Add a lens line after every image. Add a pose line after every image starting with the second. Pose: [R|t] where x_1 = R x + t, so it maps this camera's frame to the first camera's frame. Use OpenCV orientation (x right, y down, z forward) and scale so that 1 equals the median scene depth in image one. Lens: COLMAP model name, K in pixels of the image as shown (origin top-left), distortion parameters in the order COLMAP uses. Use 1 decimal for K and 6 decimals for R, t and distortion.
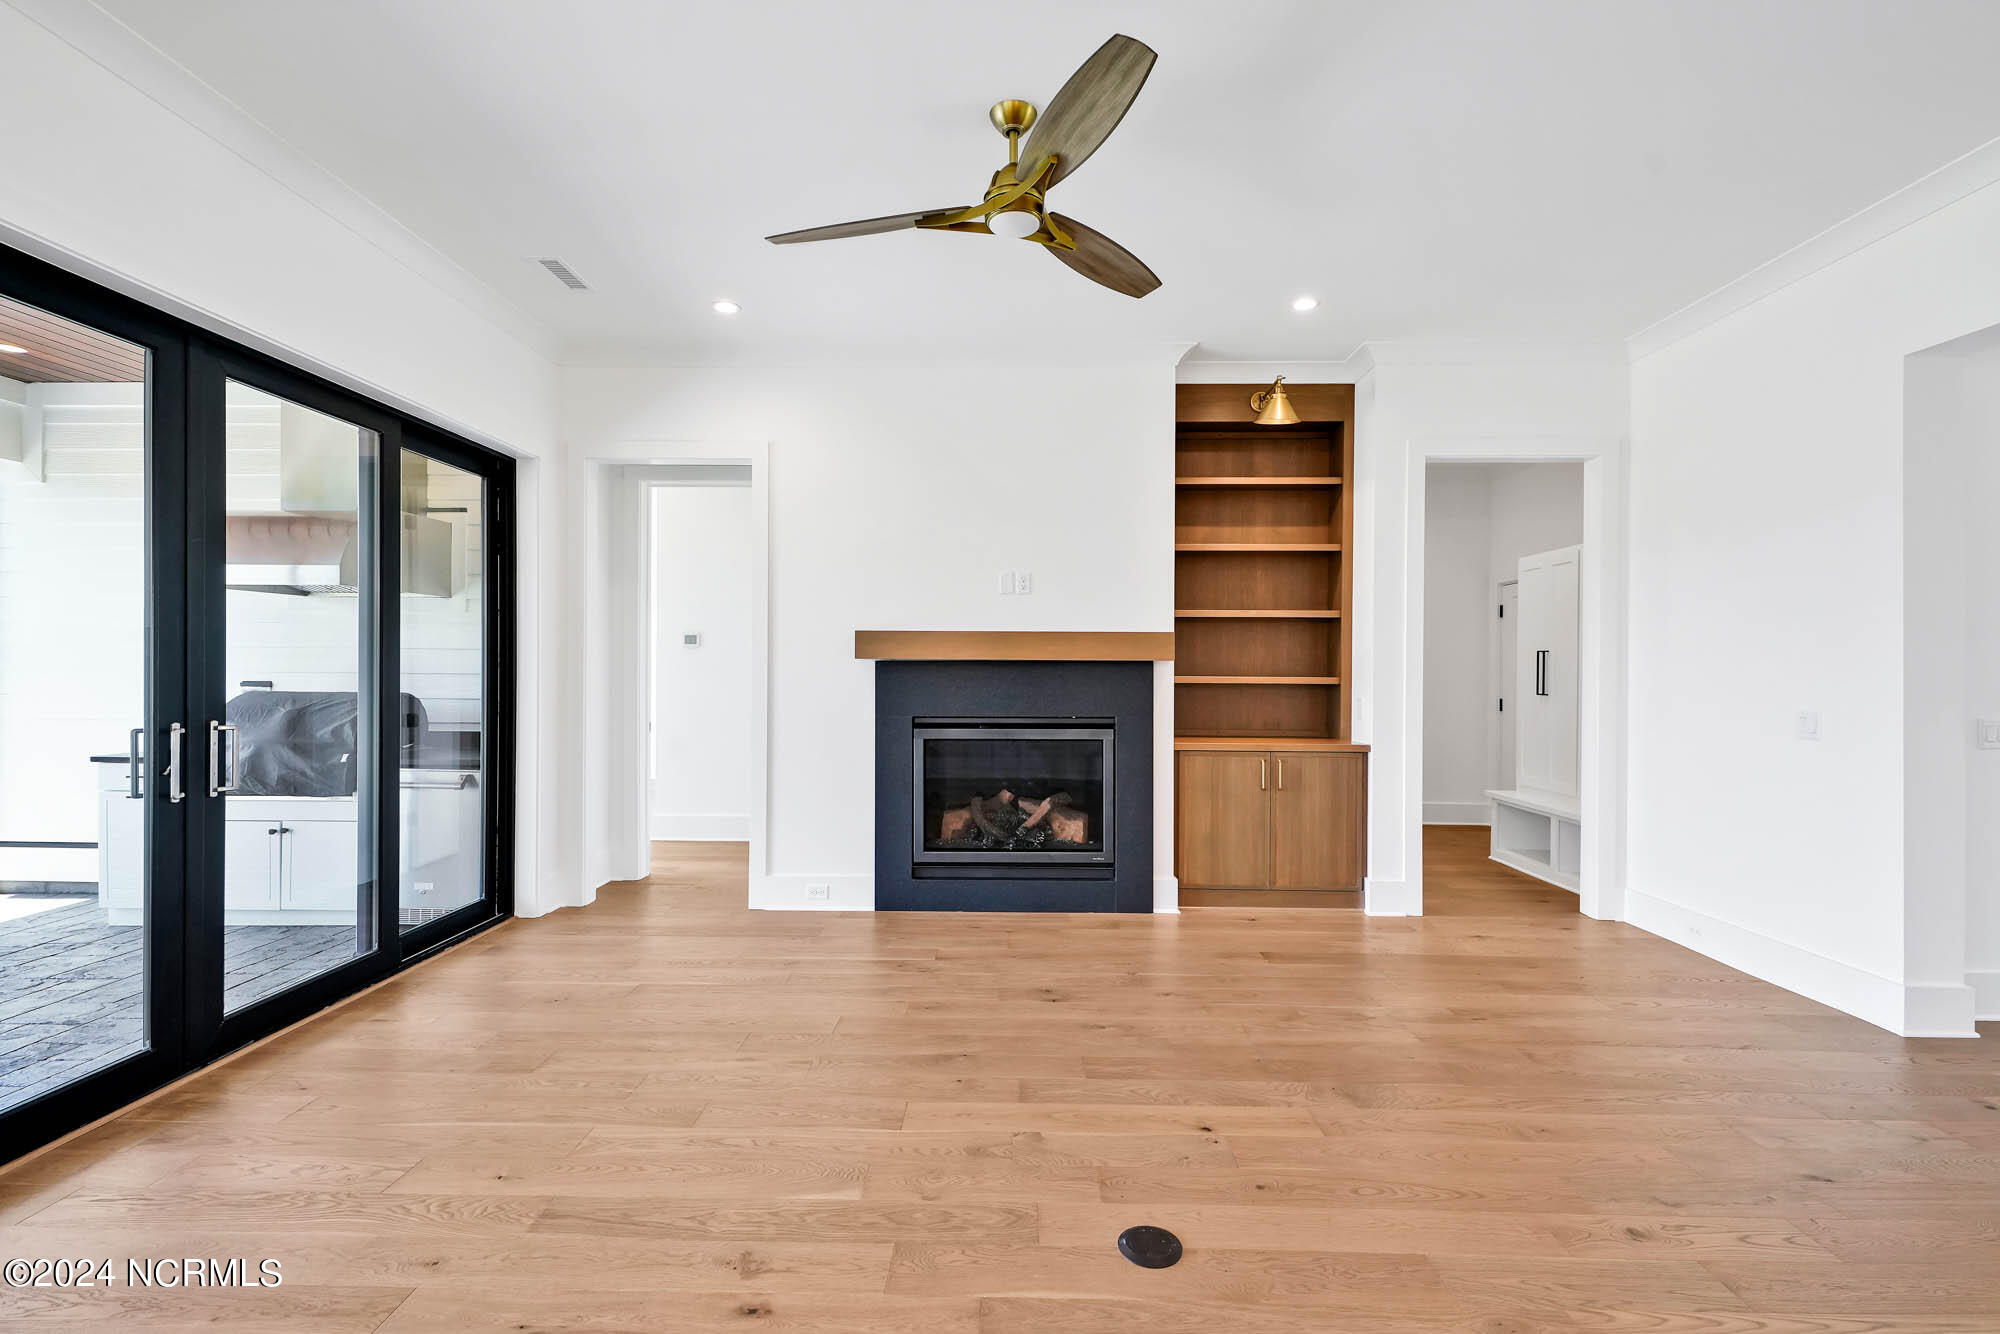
lens RADIAL K [[882.5, 0, 994.4], [0, 882.5, 670.0], [0, 0, 1]] dist [0.013007, -0.000434]
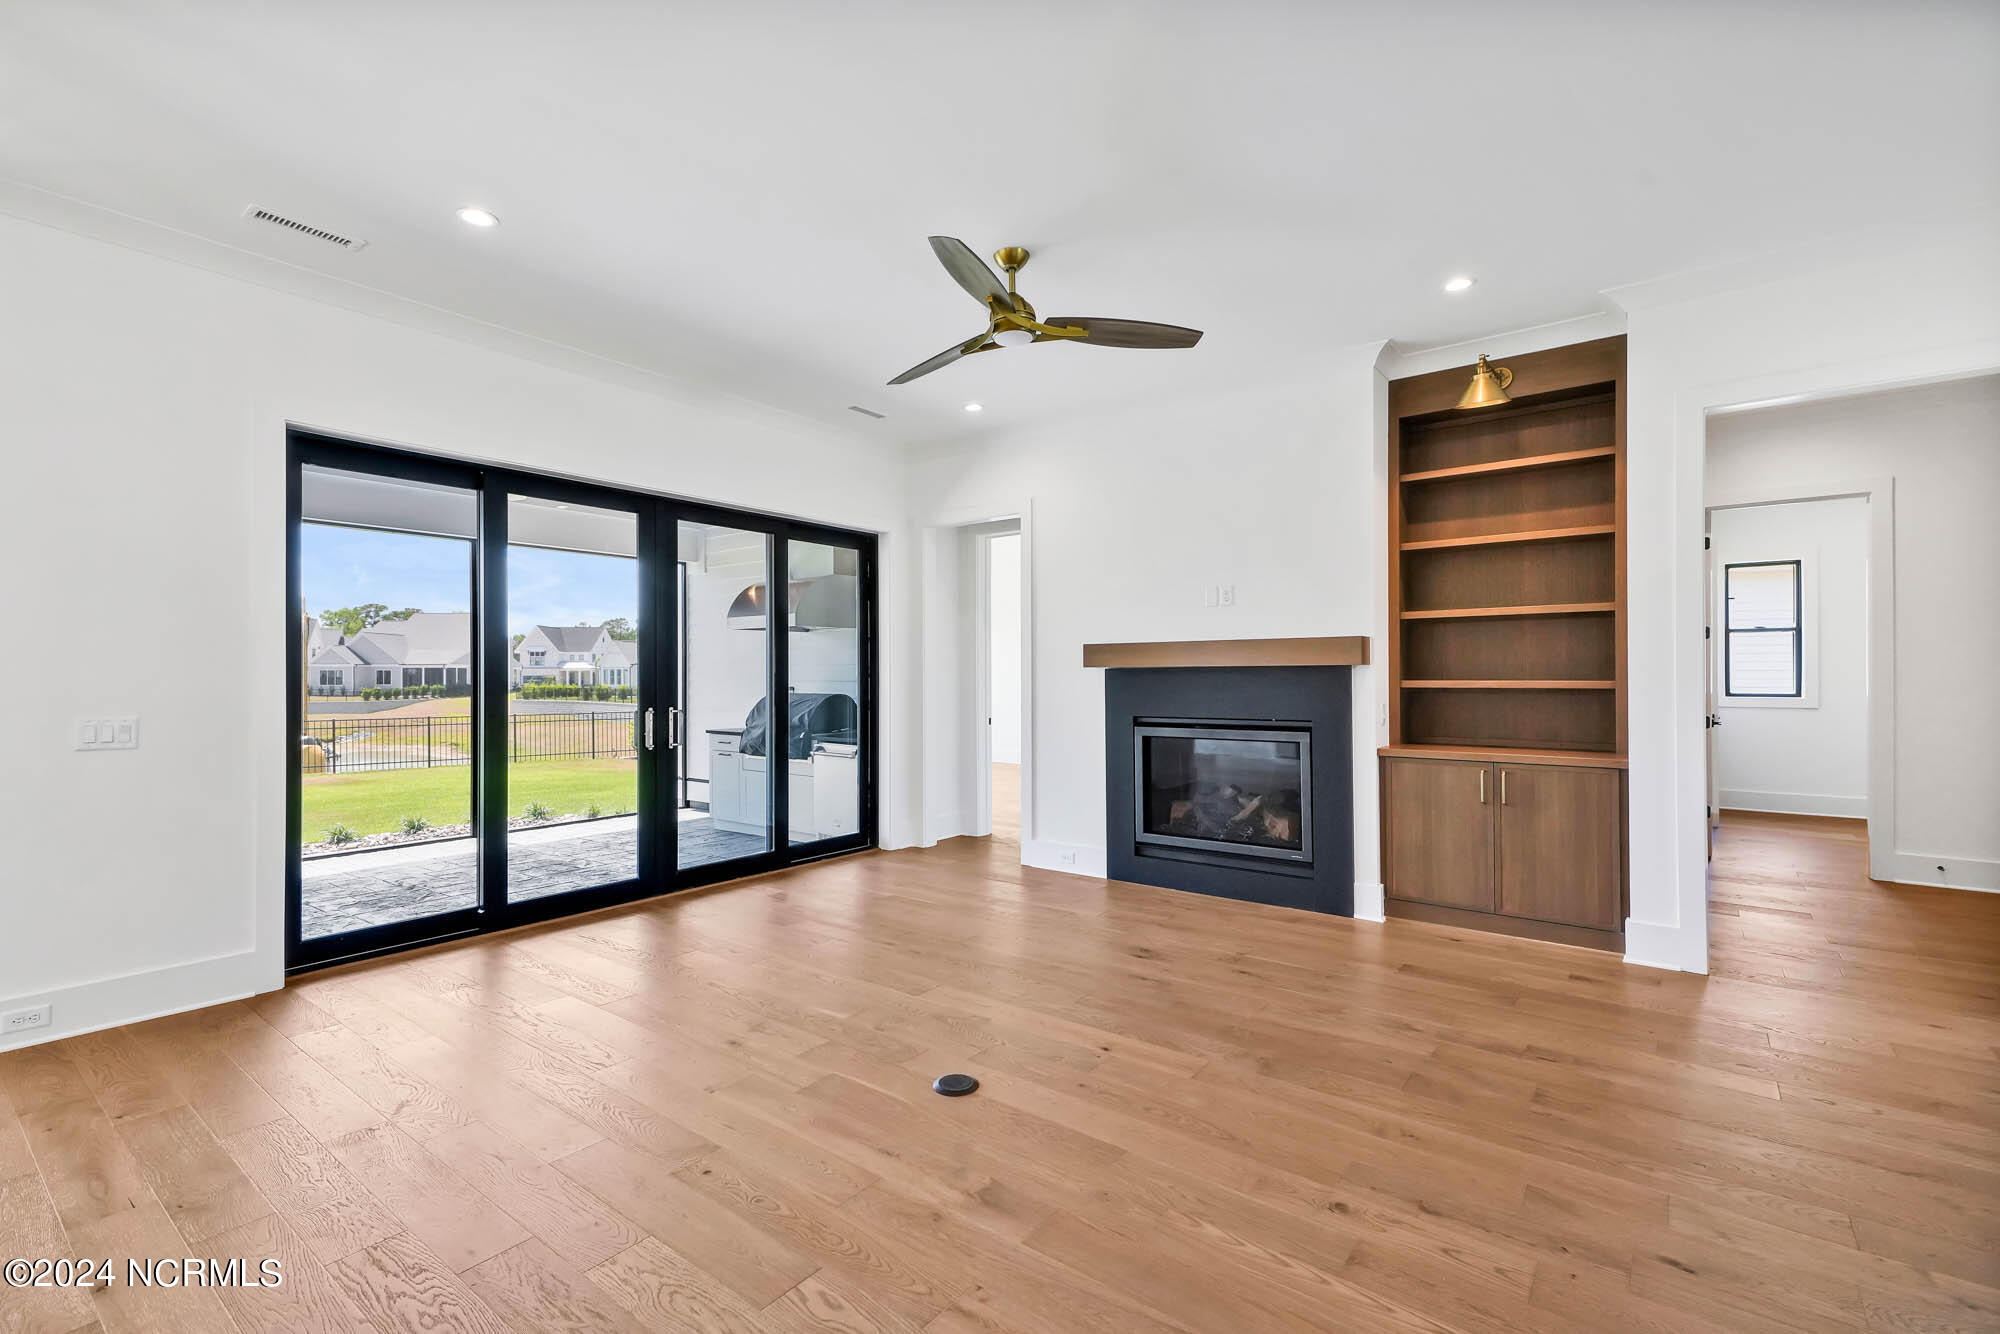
lens RADIAL K [[867.3, 0, 1002.4], [0, 867.3, 669.3], [0, 0, 1]] dist [0.024462, -0.000520]
pose [[0.807700, -0.013293, -0.589444, 0.445106], [0.007465, 0.999896, -0.012321, 0.003557], [0.589546, 0.005552, 0.807715, -0.031944]]
